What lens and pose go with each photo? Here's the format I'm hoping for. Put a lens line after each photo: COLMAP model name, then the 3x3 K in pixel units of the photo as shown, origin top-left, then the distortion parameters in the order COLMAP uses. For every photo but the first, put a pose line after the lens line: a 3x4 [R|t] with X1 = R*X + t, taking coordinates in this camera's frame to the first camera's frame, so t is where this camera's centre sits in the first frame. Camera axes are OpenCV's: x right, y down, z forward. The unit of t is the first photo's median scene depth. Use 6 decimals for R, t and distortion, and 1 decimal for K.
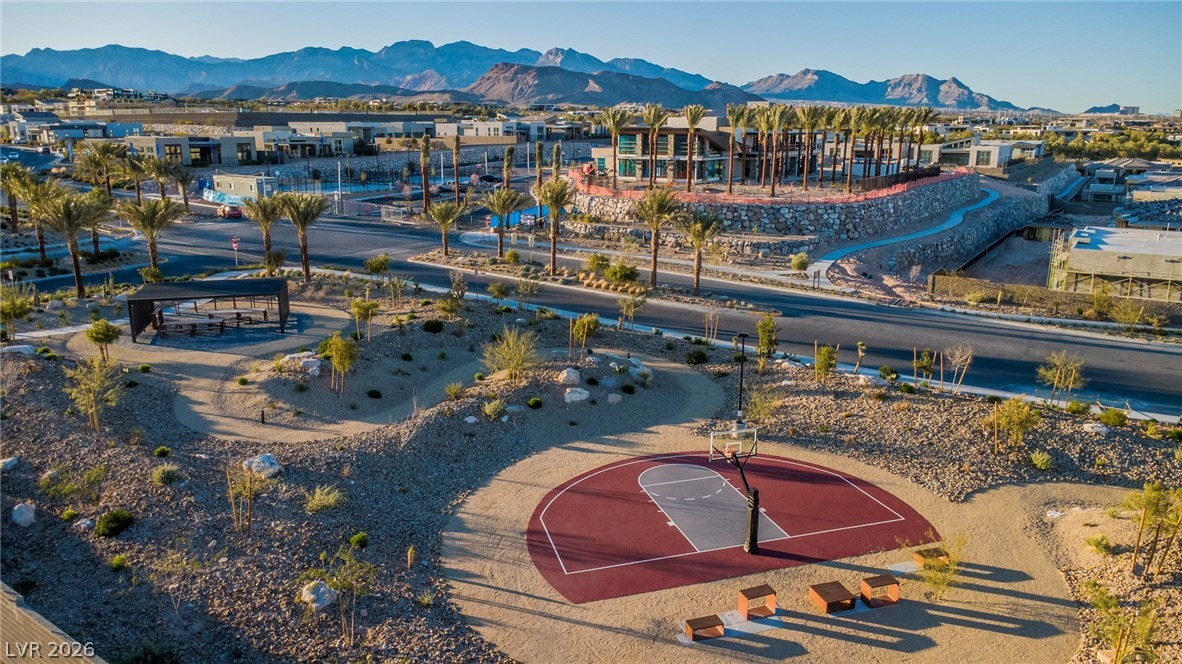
lens RADIAL K [[826.7, 0, 591.0], [0, 826.7, 332.0], [0, 0, 1]] dist [0.032280, -0.050291]
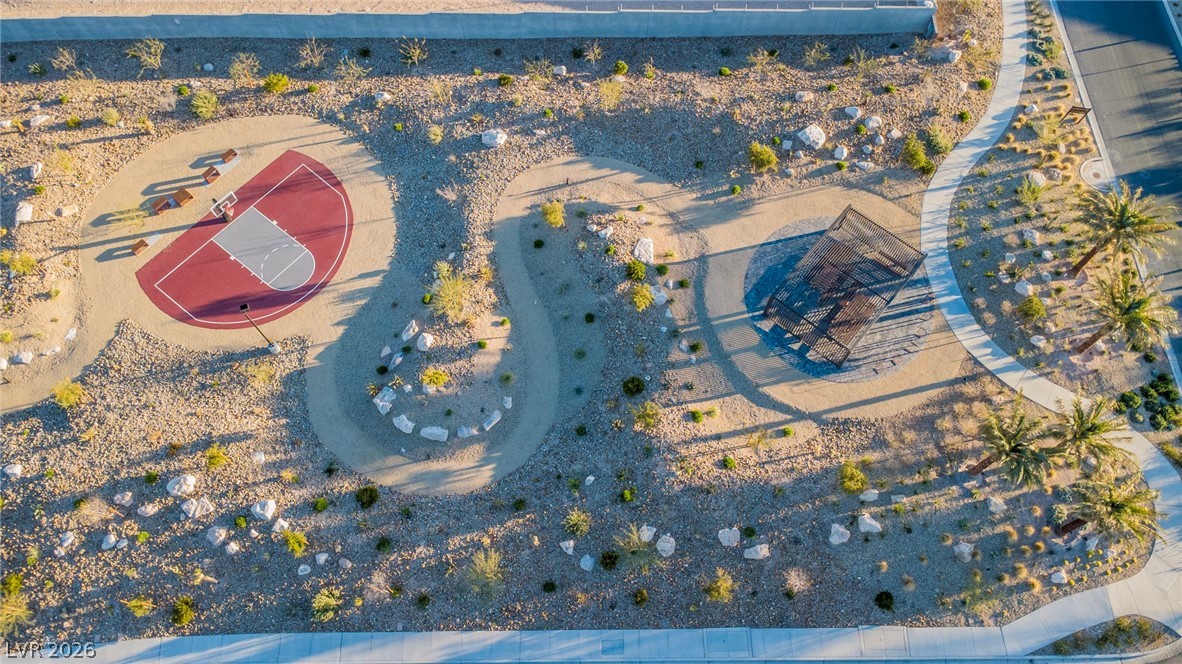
lens RADIAL K [[826.7, 0, 591.0], [0, 826.7, 332.0], [0, 0, 1]] dist [0.032280, -0.050291]
pose [[-0.830720, 0.502214, -0.240177, 0.068169], [-0.136007, 0.235267, 0.962368, -1.412547], [0.539820, 0.832124, -0.127136, 1.604000]]
